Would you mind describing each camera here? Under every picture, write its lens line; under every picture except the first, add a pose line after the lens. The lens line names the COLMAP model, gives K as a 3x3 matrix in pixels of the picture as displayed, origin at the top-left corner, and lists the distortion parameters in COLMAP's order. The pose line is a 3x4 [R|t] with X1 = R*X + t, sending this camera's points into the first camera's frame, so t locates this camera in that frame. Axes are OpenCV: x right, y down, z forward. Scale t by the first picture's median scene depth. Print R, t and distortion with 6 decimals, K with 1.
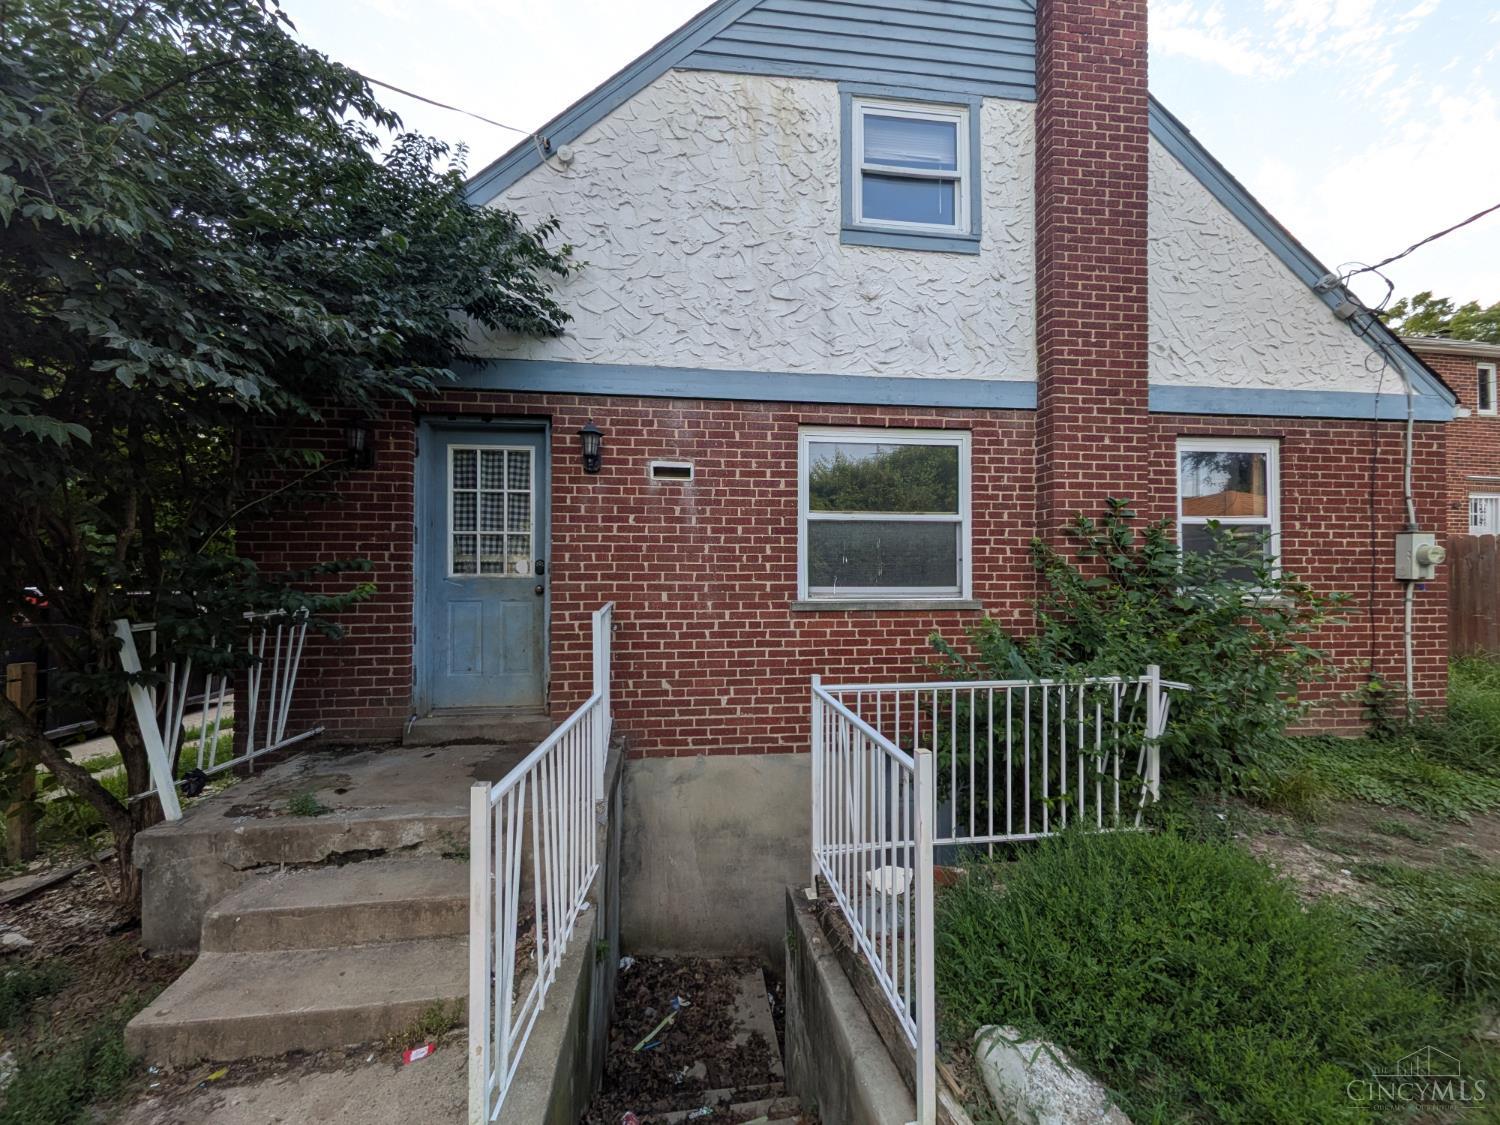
lens RADIAL K [[591.5, 0, 749.9], [0, 591.5, 564.8], [0, 0, 1]] dist [0.014524, -0.005713]
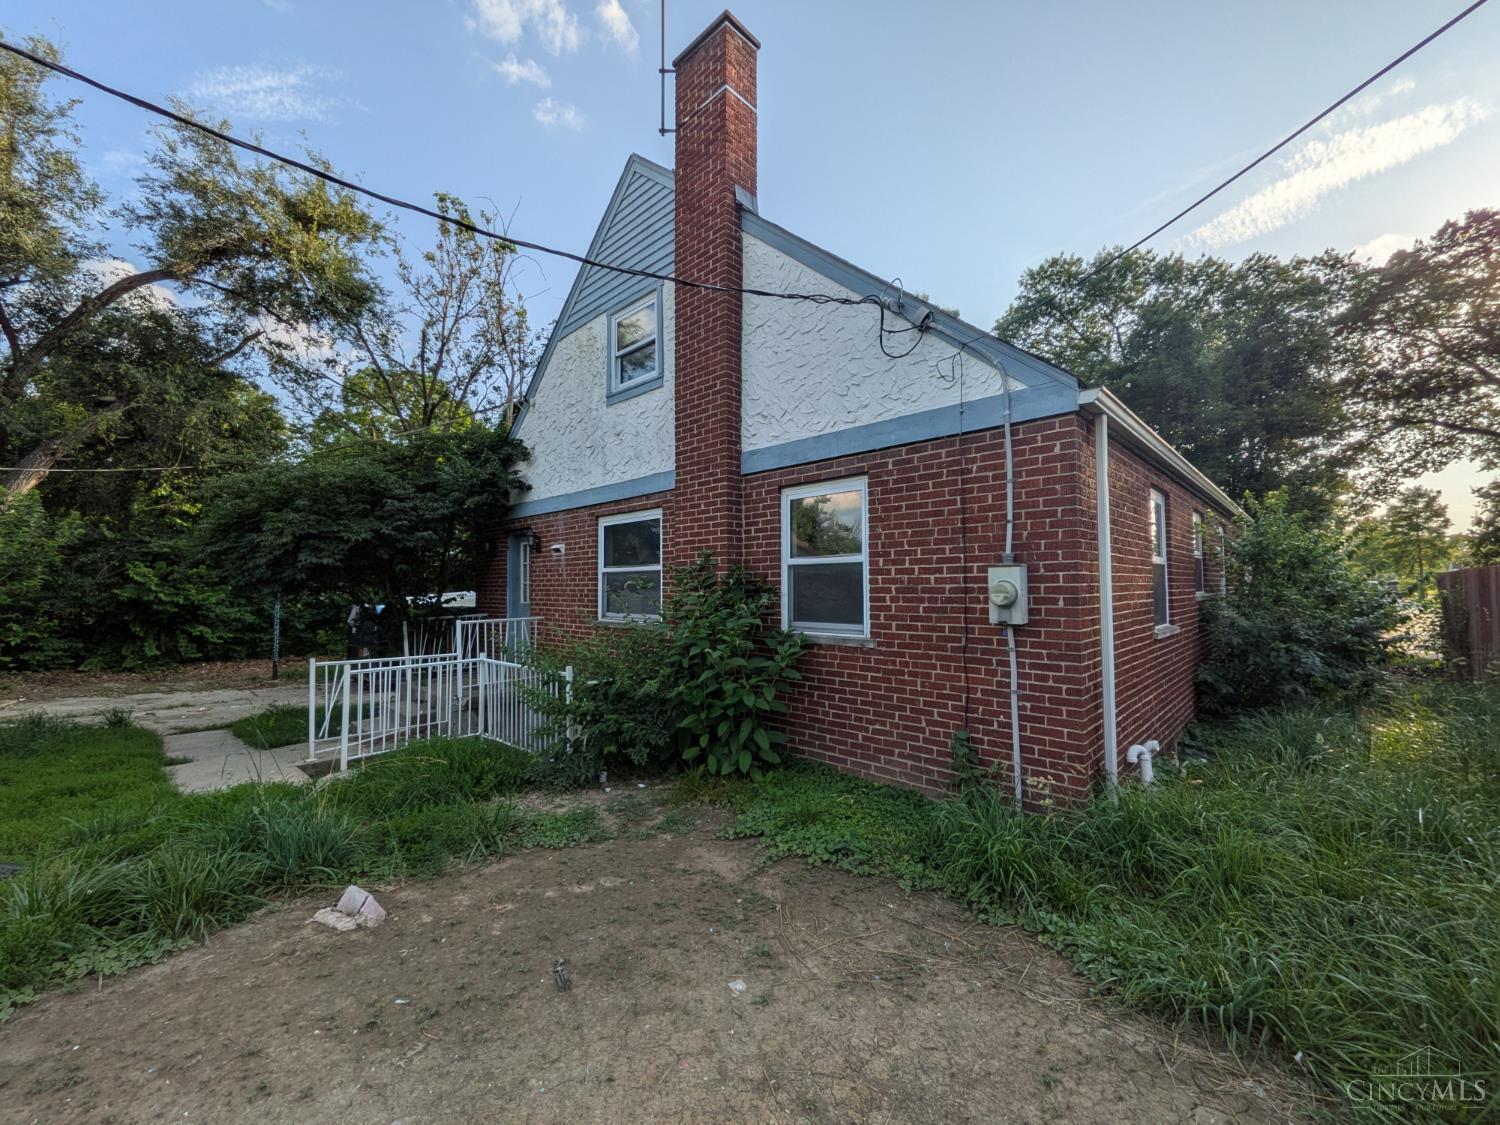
lens RADIAL K [[591.5, 0, 749.9], [0, 591.5, 564.8], [0, 0, 1]] dist [0.014524, -0.005713]
pose [[0.634597, -0.033495, -0.772117, 1.514278], [0.019188, 0.999435, -0.027587, -0.039318], [0.772605, 0.002691, 0.634881, 0.231927]]
